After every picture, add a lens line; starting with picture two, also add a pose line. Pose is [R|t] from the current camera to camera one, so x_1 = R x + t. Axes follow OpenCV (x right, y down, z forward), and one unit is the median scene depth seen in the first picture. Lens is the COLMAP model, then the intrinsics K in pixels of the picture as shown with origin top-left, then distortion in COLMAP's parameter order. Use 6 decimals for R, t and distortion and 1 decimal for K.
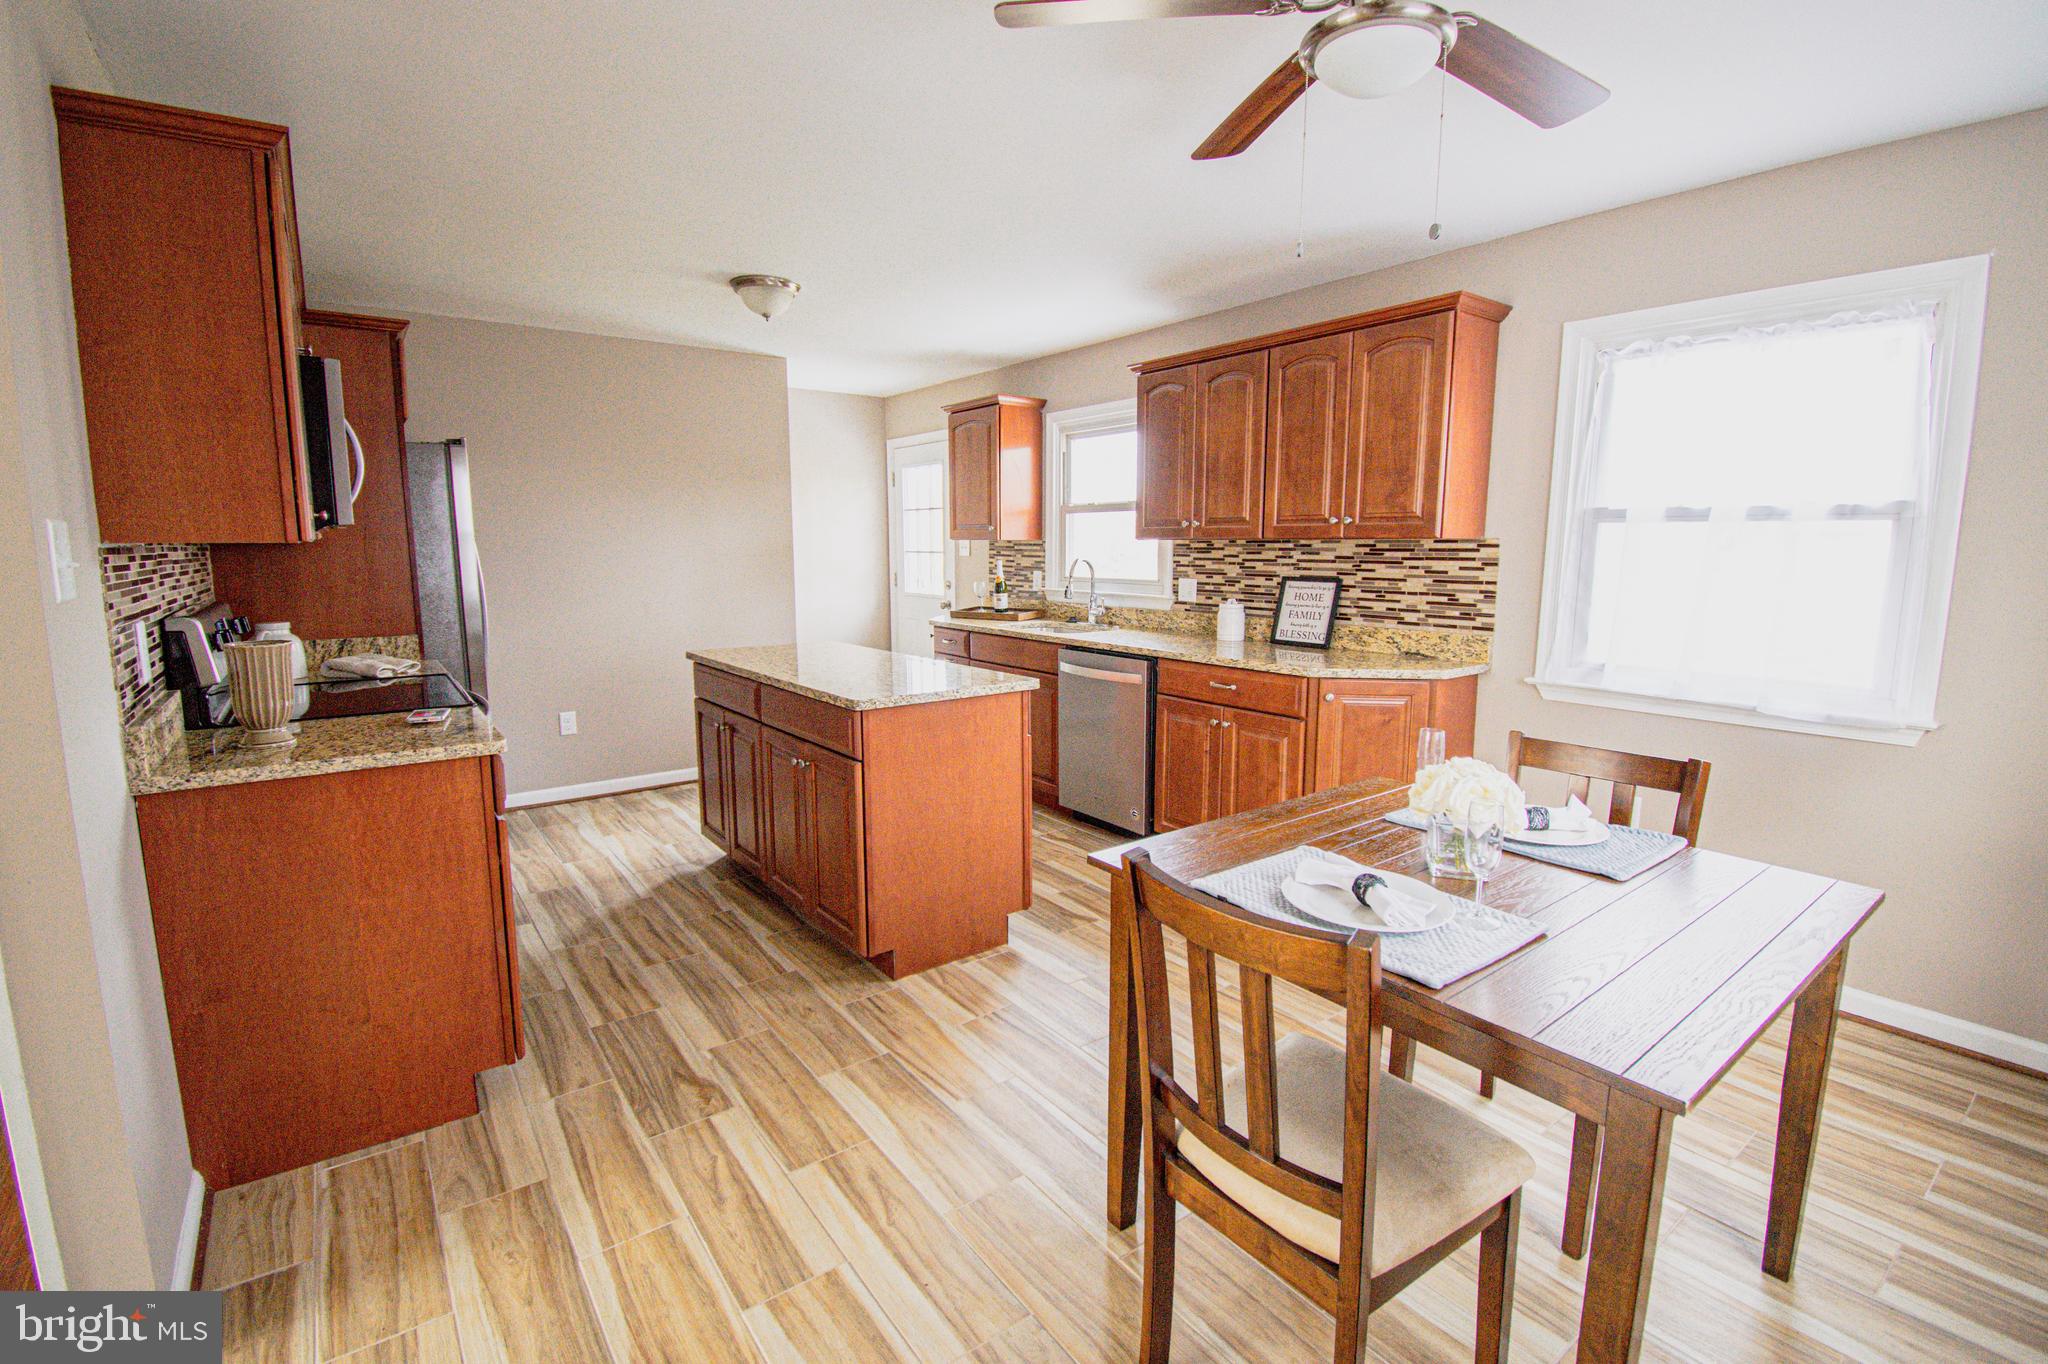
lens RADIAL K [[919.2, 0, 1027.4], [0, 919.2, 674.9], [0, 0, 1]] dist [0.017092, -0.022103]
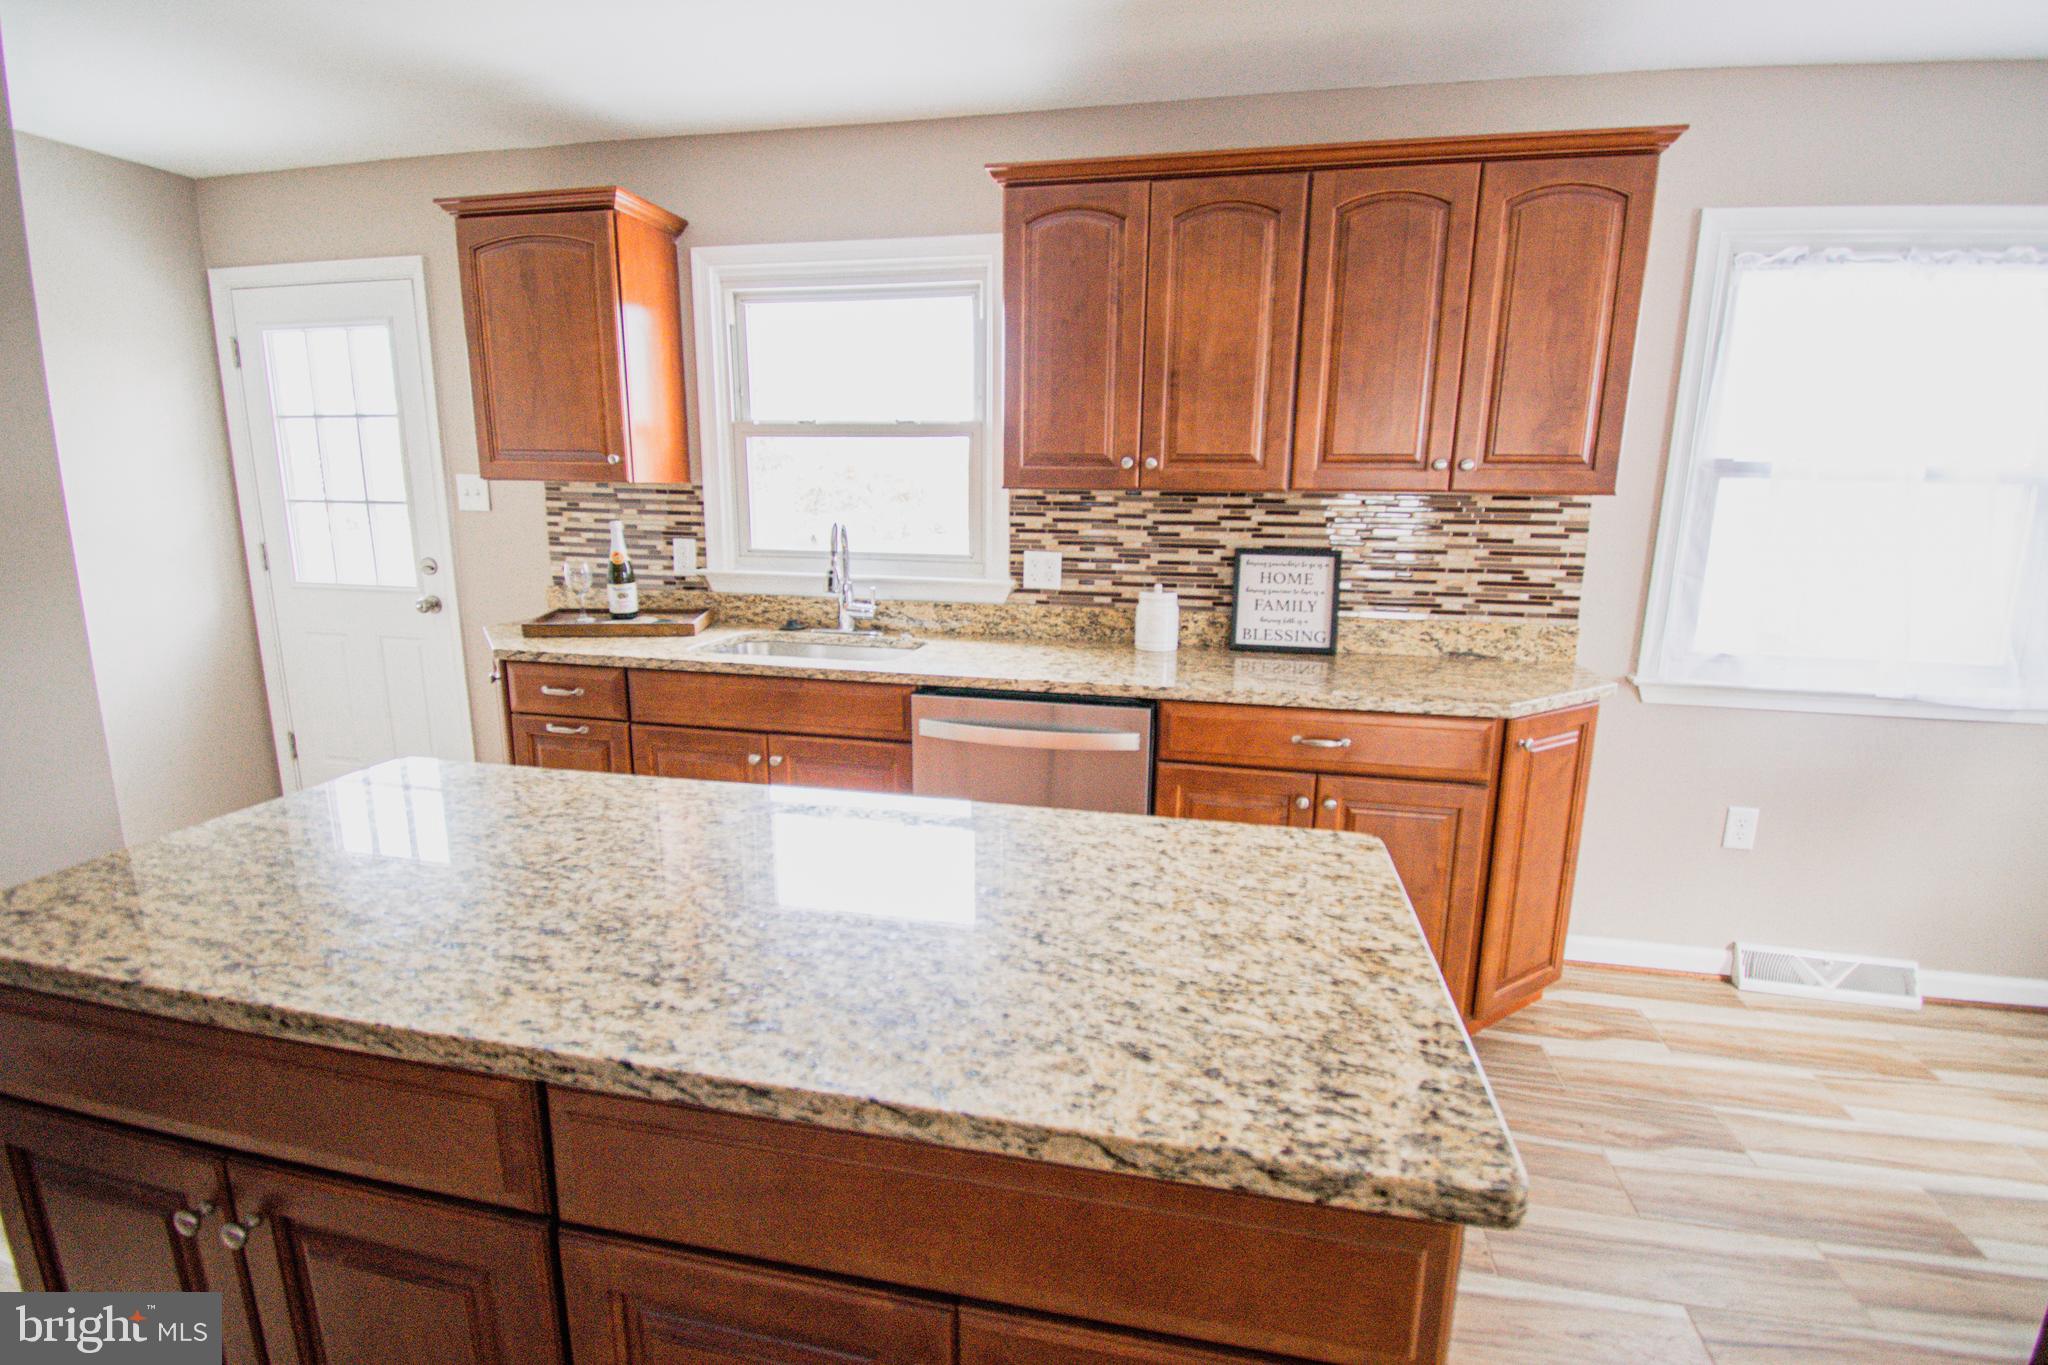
lens RADIAL K [[919.2, 0, 1027.4], [0, 919.2, 675.4], [0, 0, 1]] dist [0.017092, -0.022103]
pose [[0.754178, -0.119438, 0.645717, -0.274788], [0.080309, 0.992715, 0.089824, -0.087749], [-0.651741, -0.015886, 0.758275, 0.596652]]
